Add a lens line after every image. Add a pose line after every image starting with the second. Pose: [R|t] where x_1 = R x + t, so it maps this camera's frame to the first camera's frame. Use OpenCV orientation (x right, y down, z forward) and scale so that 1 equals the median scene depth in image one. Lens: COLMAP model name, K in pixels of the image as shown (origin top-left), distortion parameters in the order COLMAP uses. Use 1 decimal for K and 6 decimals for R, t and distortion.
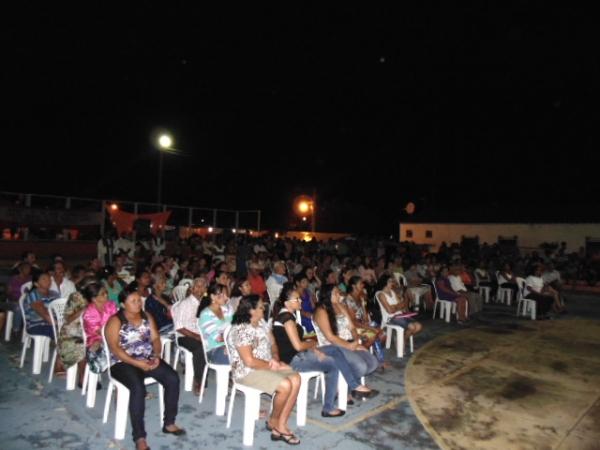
lens RADIAL K [[441.5, 0, 300.0], [0, 441.5, 225.0], [0, 0, 1]] dist [-0.010075, -0.001686]
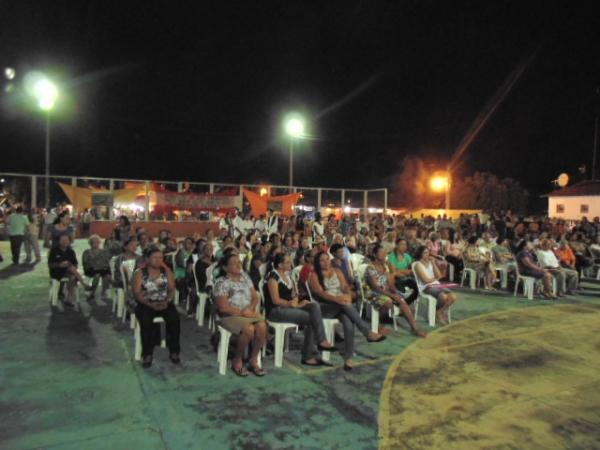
lens RADIAL K [[440.8, 0, 300.0], [0, 440.8, 225.0], [0, 0, 1]] dist [-0.022087, -0.000705]
pose [[0.943079, -0.012055, -0.332351, 0.299584], [0.026841, 0.998842, 0.039935, 0.020958], [0.331485, -0.046582, 0.942310, -0.045338]]
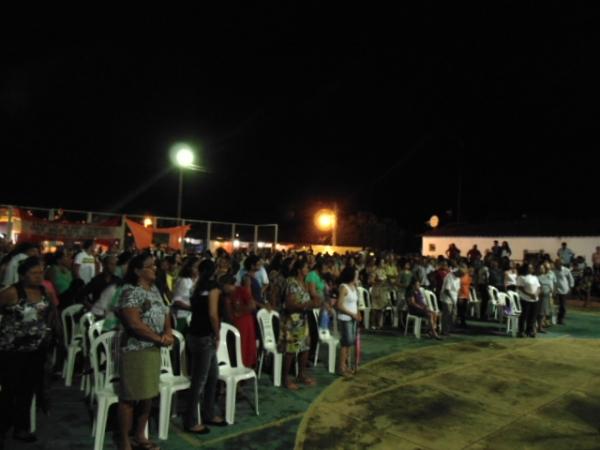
lens RADIAL K [[440.8, 0, 300.0], [0, 440.8, 225.0], [0, 0, 1]] dist [-0.022087, -0.000705]
pose [[0.996425, -0.003199, -0.084424, 0.250982], [0.000470, 0.999477, -0.032322, 0.005651], [0.084483, 0.032166, 0.995906, 0.022283]]
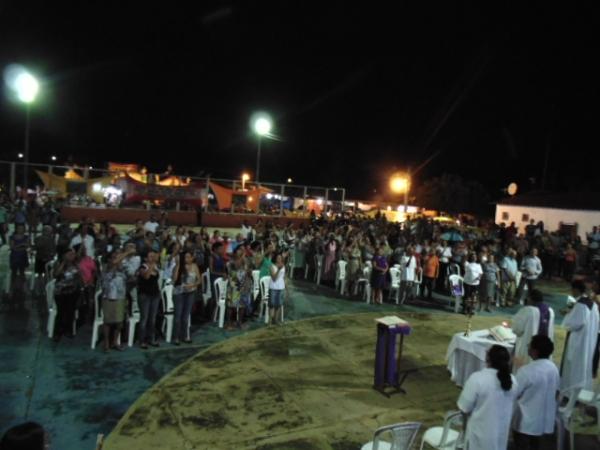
lens RADIAL K [[440.8, 0, 300.0], [0, 440.8, 225.0], [0, 0, 1]] dist [-0.022087, -0.000705]
pose [[0.947925, 0.054948, -0.313717, 0.813720], [-0.031443, 0.996339, 0.079504, -0.149906], [0.316937, -0.065500, 0.946182, -0.329639]]
